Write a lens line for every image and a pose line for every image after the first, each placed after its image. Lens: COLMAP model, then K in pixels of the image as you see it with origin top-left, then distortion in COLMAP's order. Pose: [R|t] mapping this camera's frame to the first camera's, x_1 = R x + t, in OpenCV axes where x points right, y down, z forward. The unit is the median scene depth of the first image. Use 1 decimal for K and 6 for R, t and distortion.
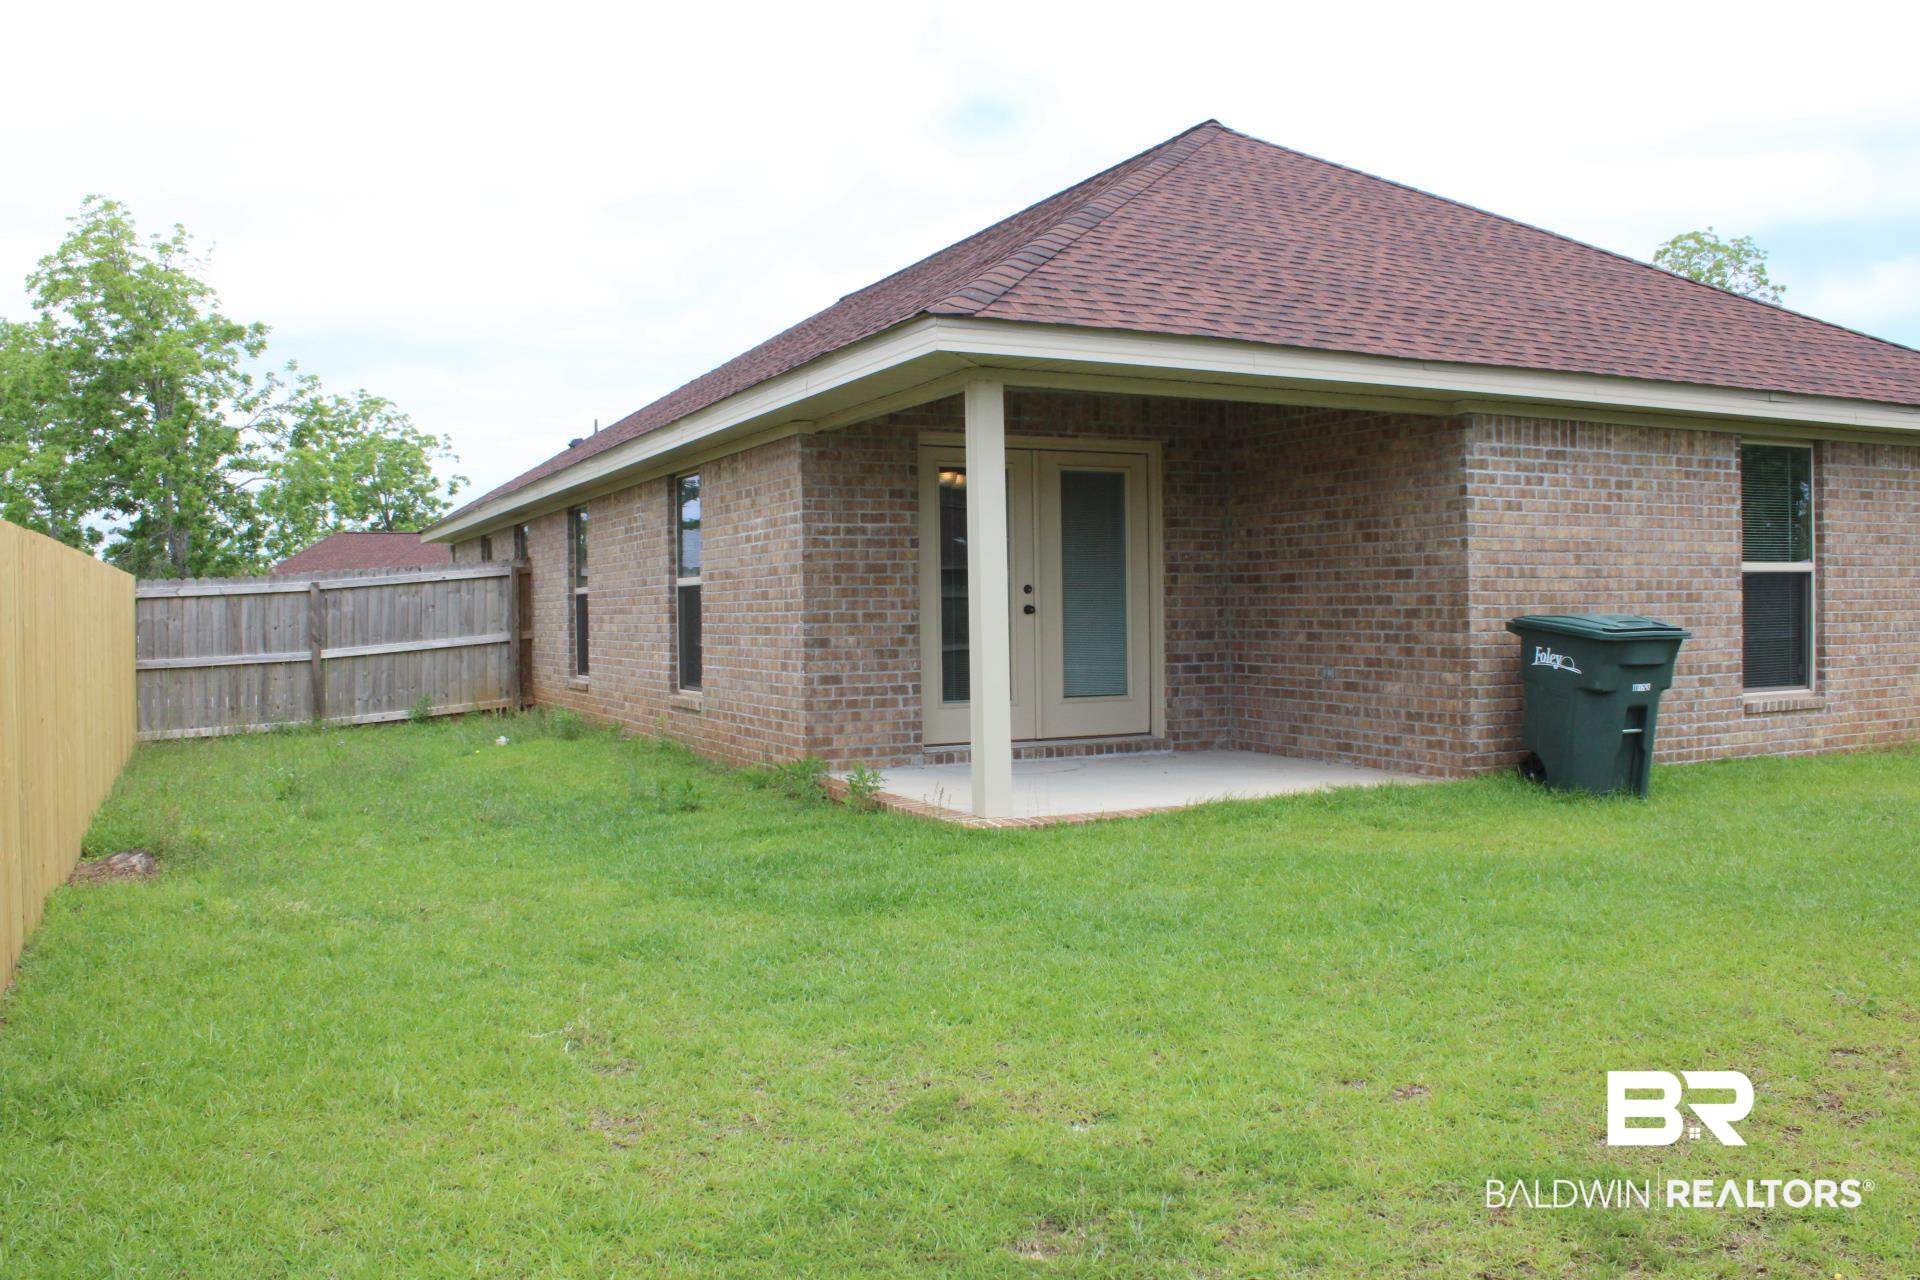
lens RADIAL K [[1588.9, 0, 953.3], [0, 1588.9, 642.2], [0, 0, 1]] dist [-0.168829, 0.147381]
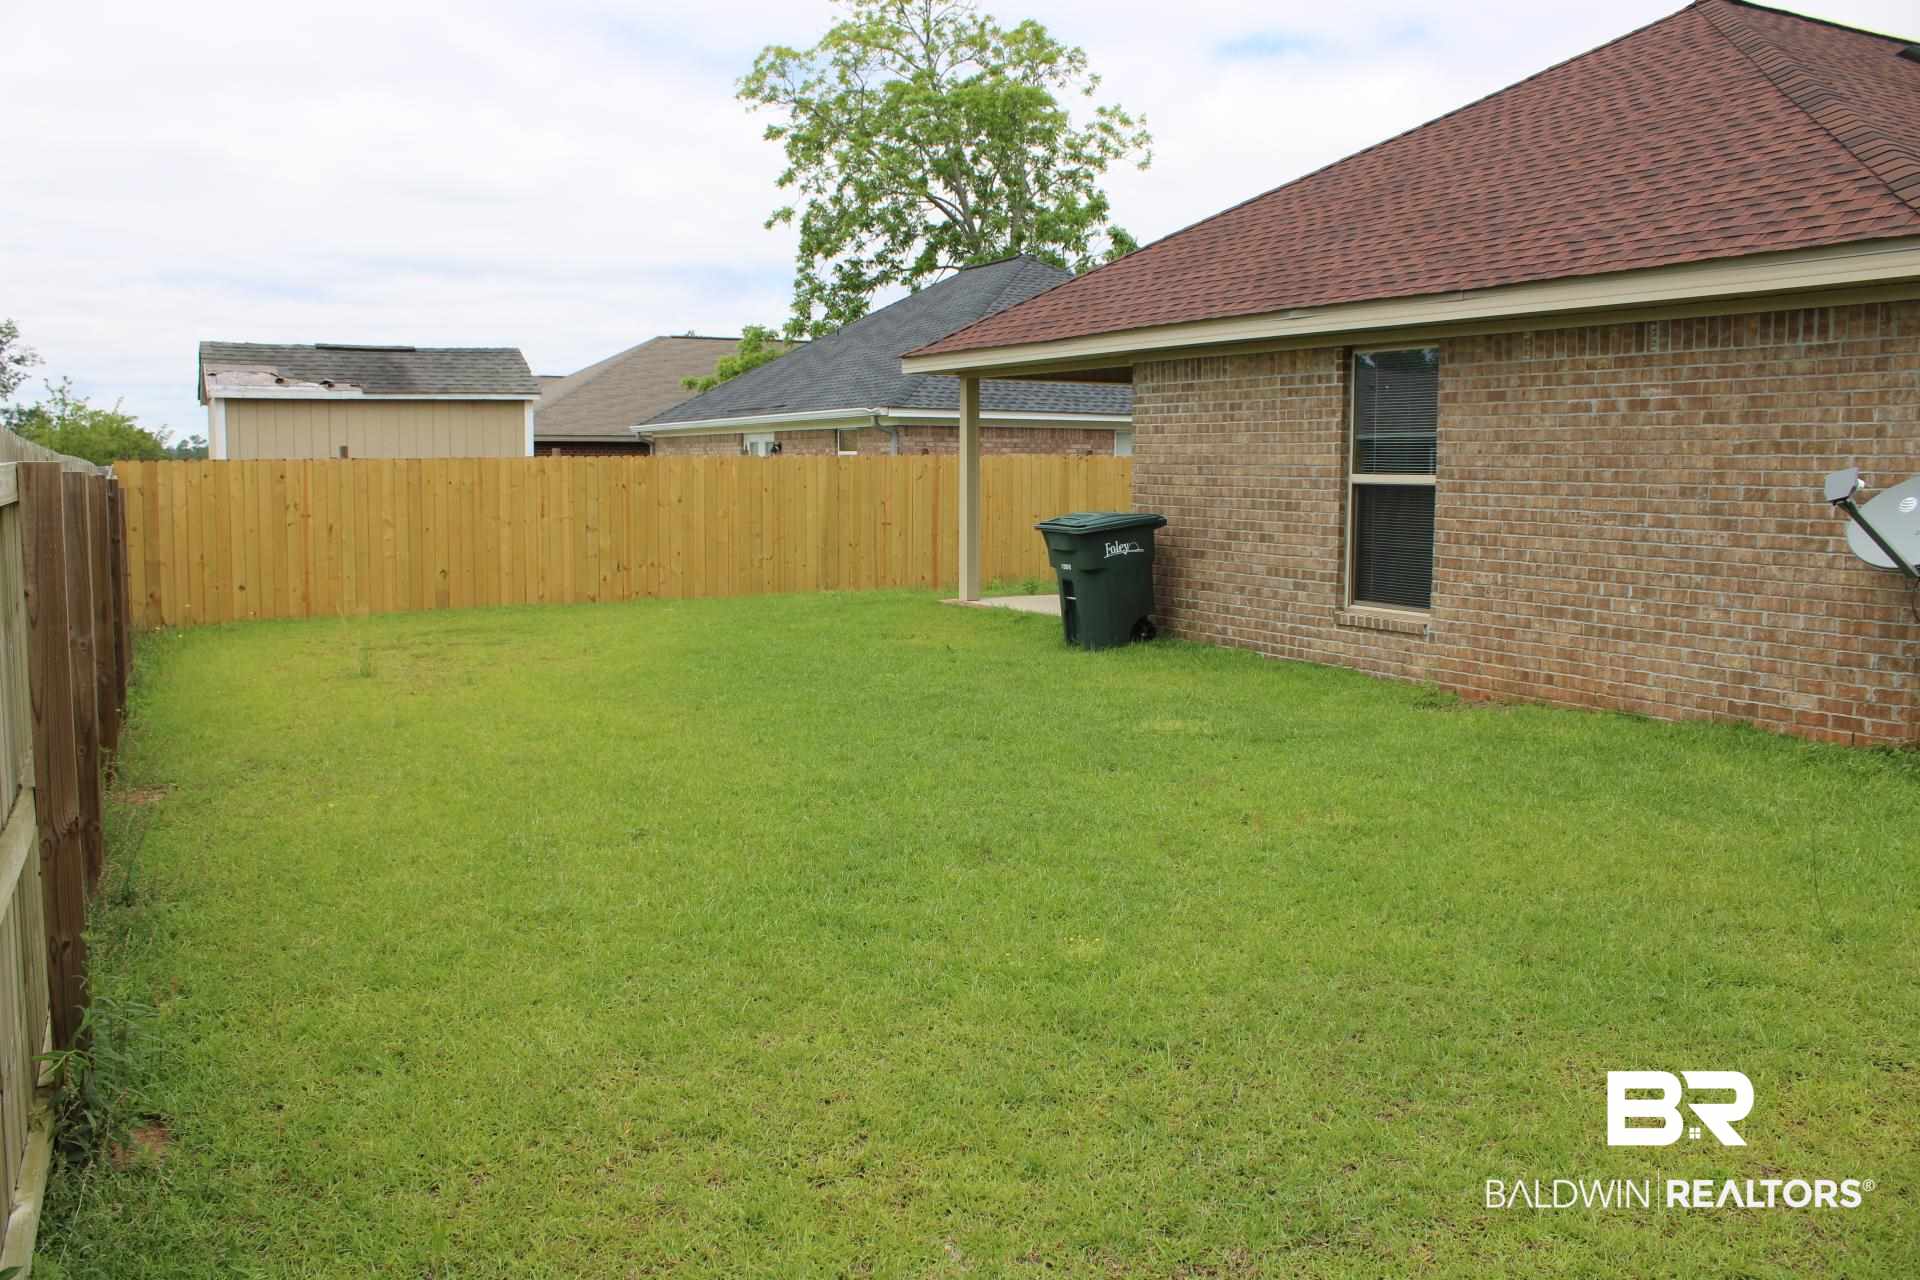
lens RADIAL K [[1588.9, 0, 953.3], [0, 1588.9, 642.2], [0, 0, 1]] dist [-0.168829, 0.147381]
pose [[0.028188, 0.122939, -0.992014, 1.552570], [-0.028282, 0.992109, 0.122147, -0.061564], [0.999202, 0.024613, 0.031442, 0.718361]]
